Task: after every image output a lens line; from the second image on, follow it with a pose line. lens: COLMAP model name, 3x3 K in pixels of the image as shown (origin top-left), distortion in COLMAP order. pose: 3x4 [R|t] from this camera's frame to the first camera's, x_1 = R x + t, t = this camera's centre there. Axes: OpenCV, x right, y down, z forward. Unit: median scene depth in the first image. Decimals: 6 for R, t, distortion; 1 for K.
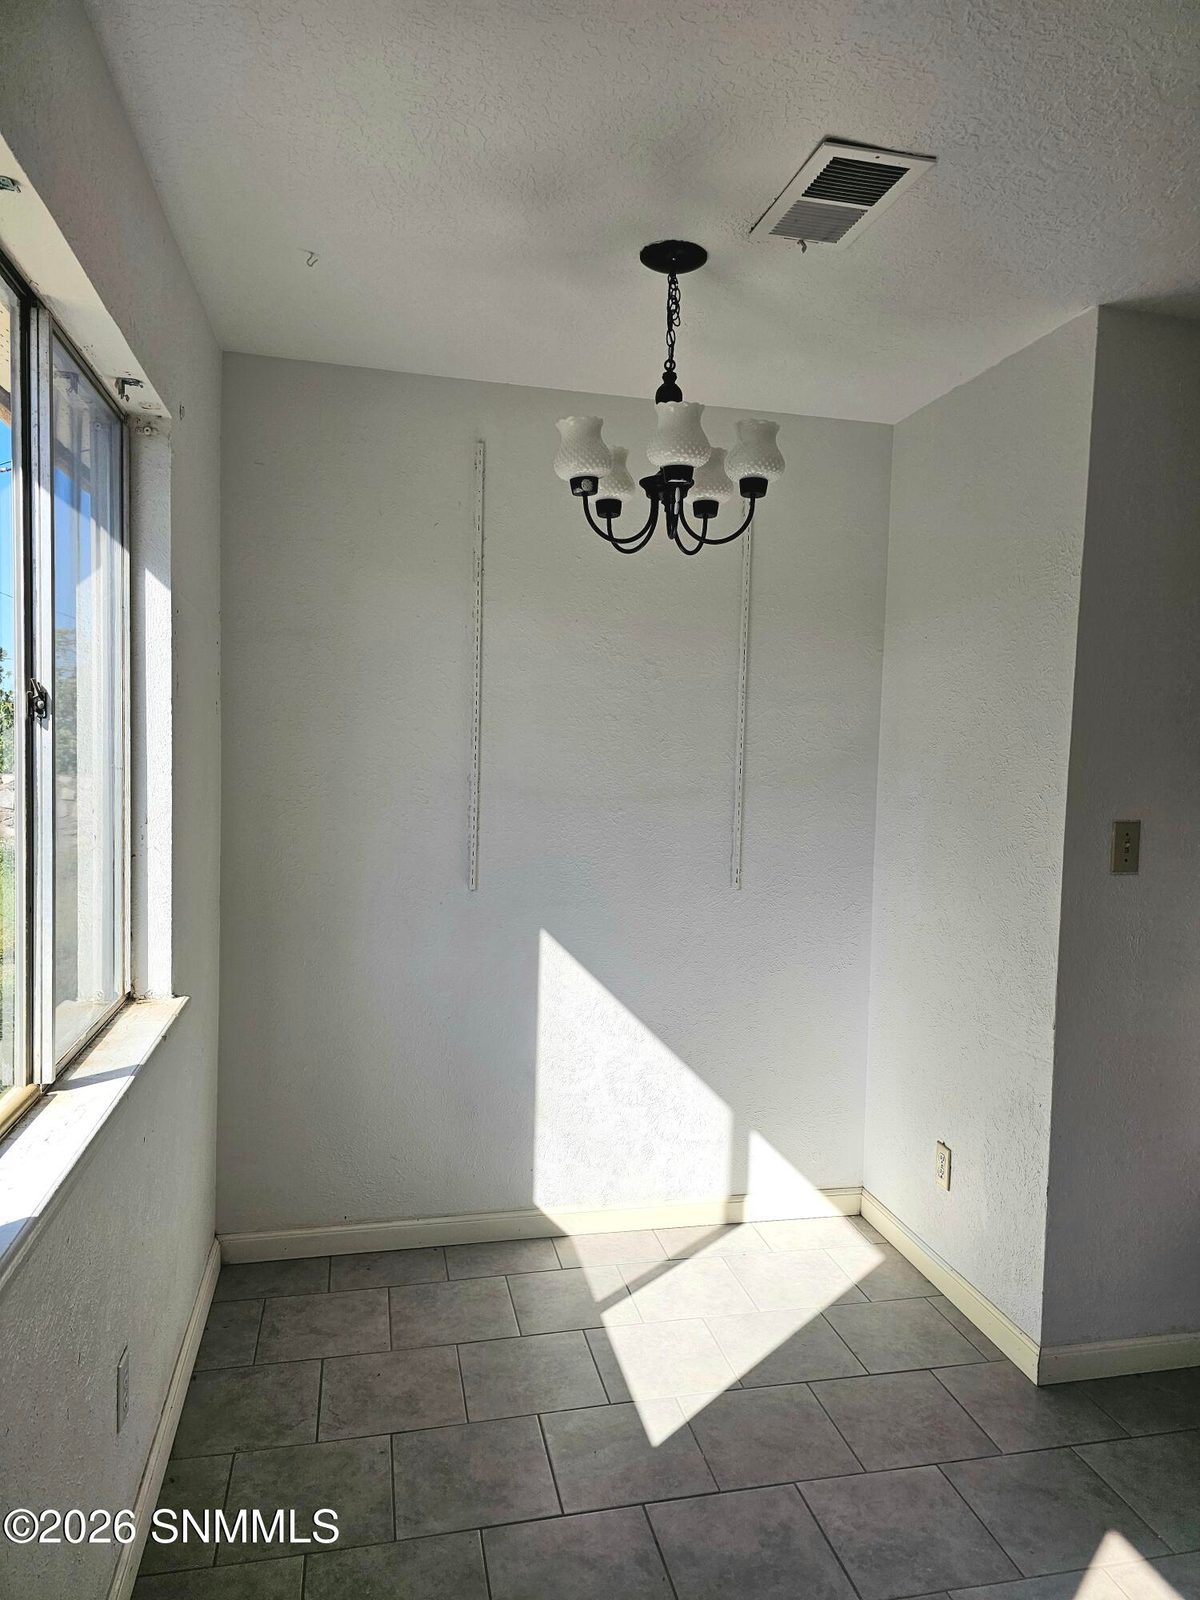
lens RADIAL K [[1067.9, 0, 621.6], [0, 1067.9, 809.5], [0, 0, 1]] dist [0.069287, -0.069129]
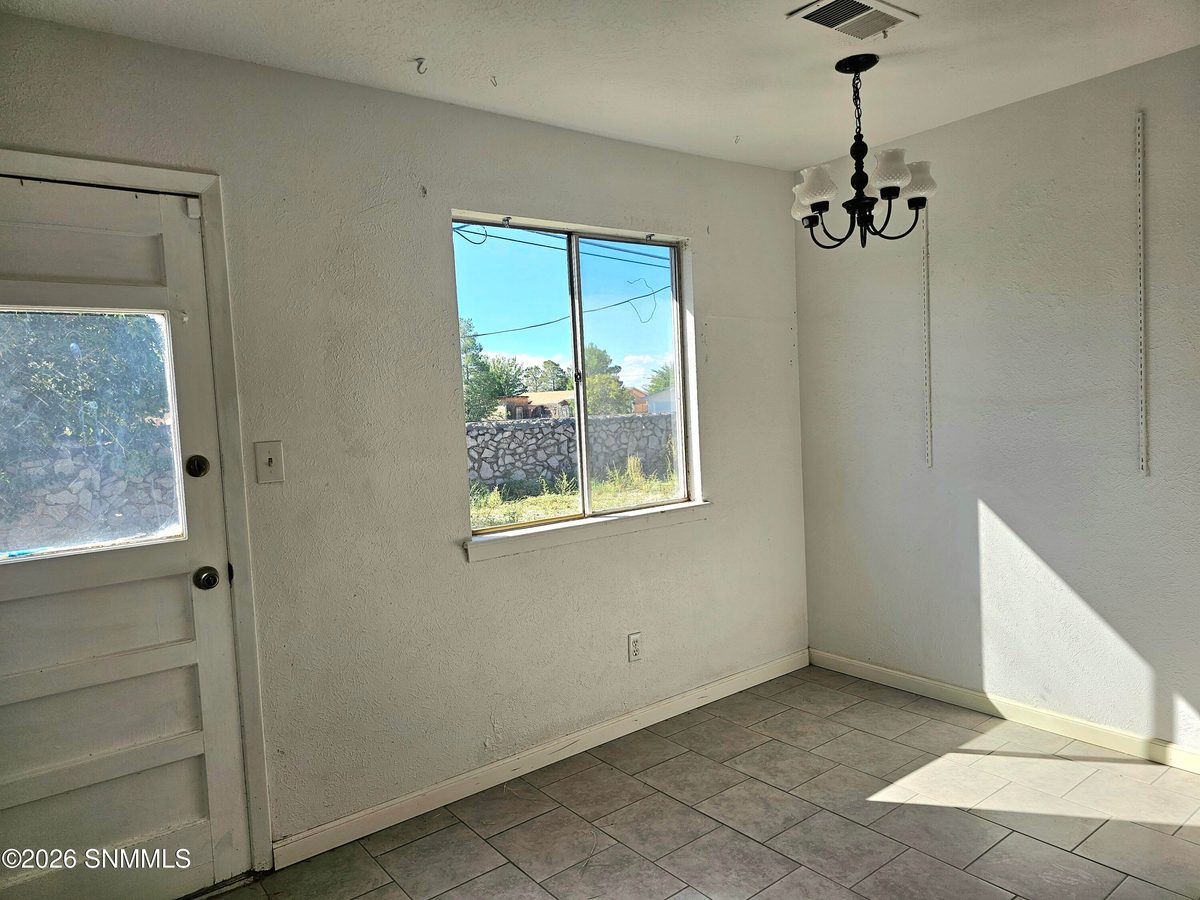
lens RADIAL K [[801.0, 0, 595.2], [0, 801.0, 450.1], [0, 0, 1]] dist [0.069287, -0.069129]
pose [[0.410968, 0.007199, -0.911621, 0.965533], [0.008686, 0.999893, 0.011812, 0.046505], [0.911608, -0.012773, 0.410861, 0.133883]]
